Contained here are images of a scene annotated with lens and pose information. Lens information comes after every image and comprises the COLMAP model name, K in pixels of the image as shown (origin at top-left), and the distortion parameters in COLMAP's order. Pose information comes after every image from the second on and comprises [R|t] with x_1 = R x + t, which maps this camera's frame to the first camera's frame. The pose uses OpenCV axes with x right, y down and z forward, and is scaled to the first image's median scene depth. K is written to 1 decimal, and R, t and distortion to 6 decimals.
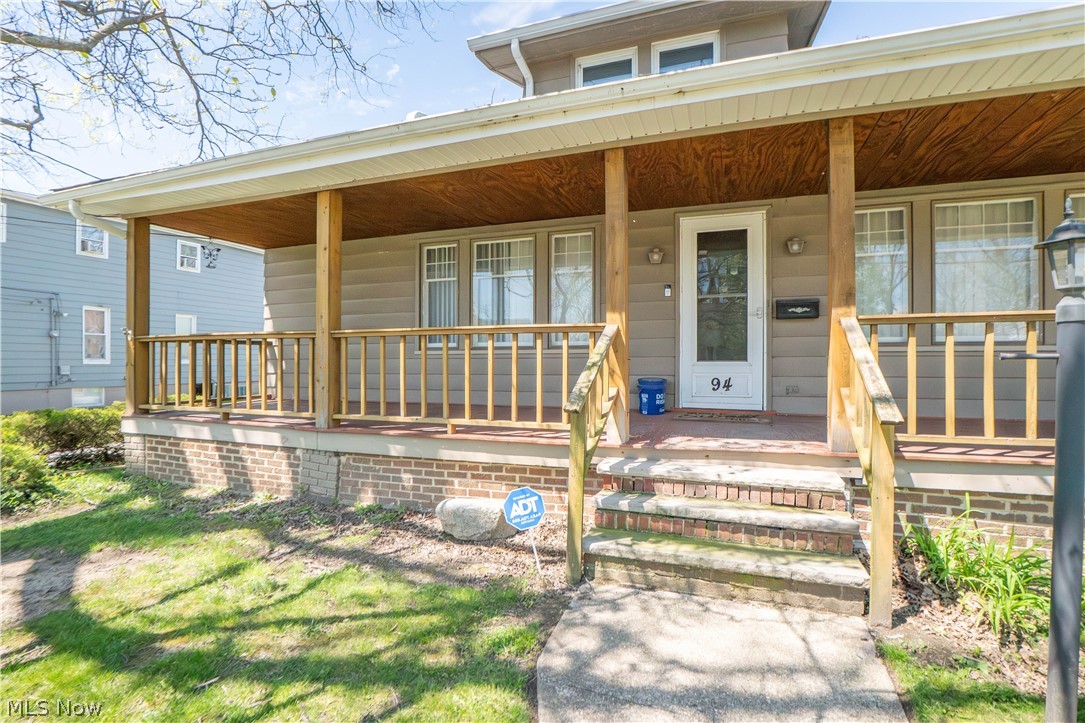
lens RADIAL K [[539.6, 0, 513.8], [0, 539.6, 362.1], [0, 0, 1]] dist [-0.037023, 0.008186]
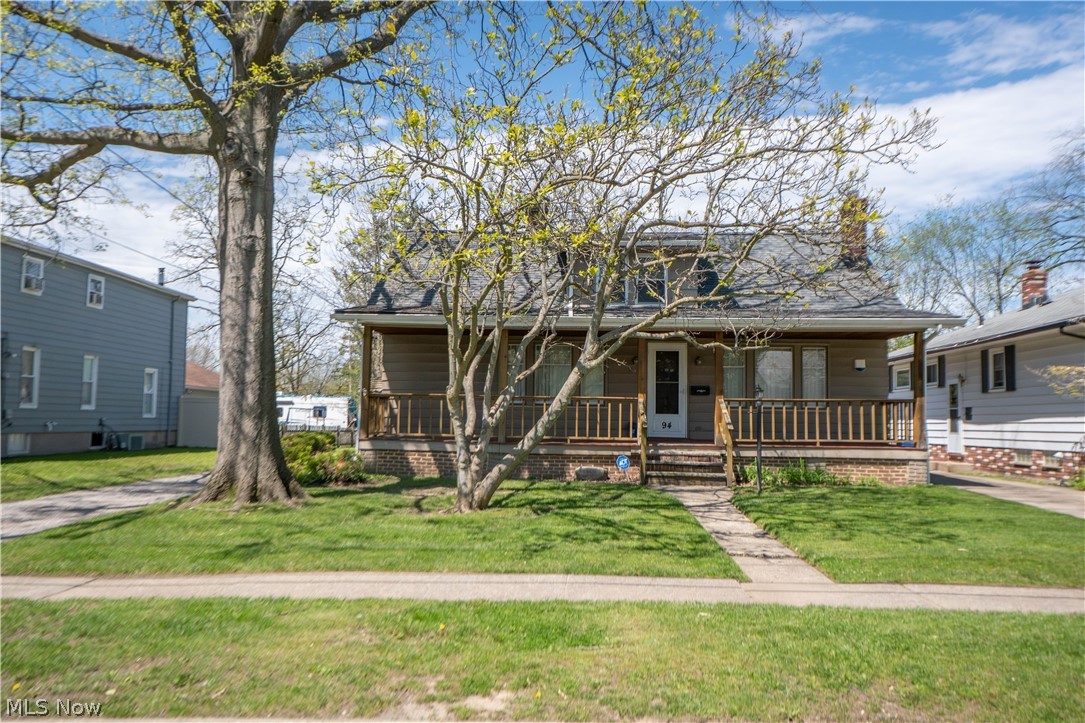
lens RADIAL K [[830.3, 0, 538.8], [0, 830.3, 361.1], [0, 0, 1]] dist [0.040011, 0.030218]
pose [[0.942224, 0.039038, 0.332701, -1.353046], [-0.016629, 0.997413, -0.069939, 0.031903], [-0.334570, 0.060366, 0.940435, -2.182627]]
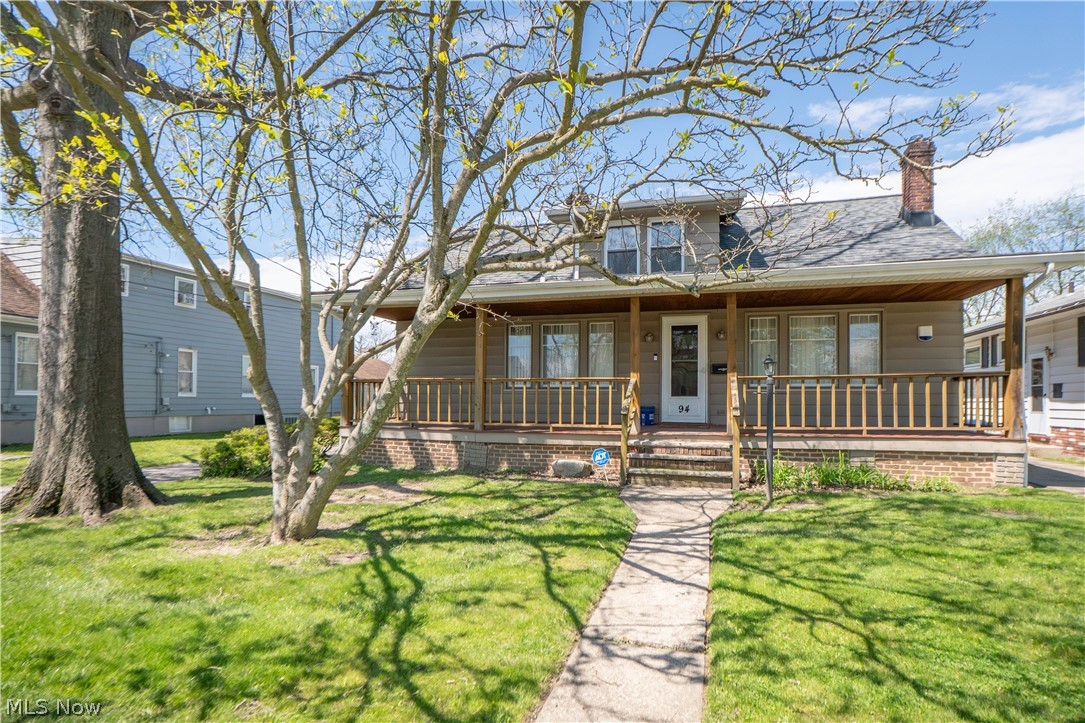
lens RADIAL K [[552.4, 0, 542.4], [0, 552.4, 386.4], [0, 0, 1]] dist [-0.019470, -0.001414]
pose [[0.994897, 0.008163, 0.100567, -0.339301], [-0.005935, 0.999731, -0.022437, 0.011678], [-0.100723, 0.021725, 0.994677, -0.985416]]
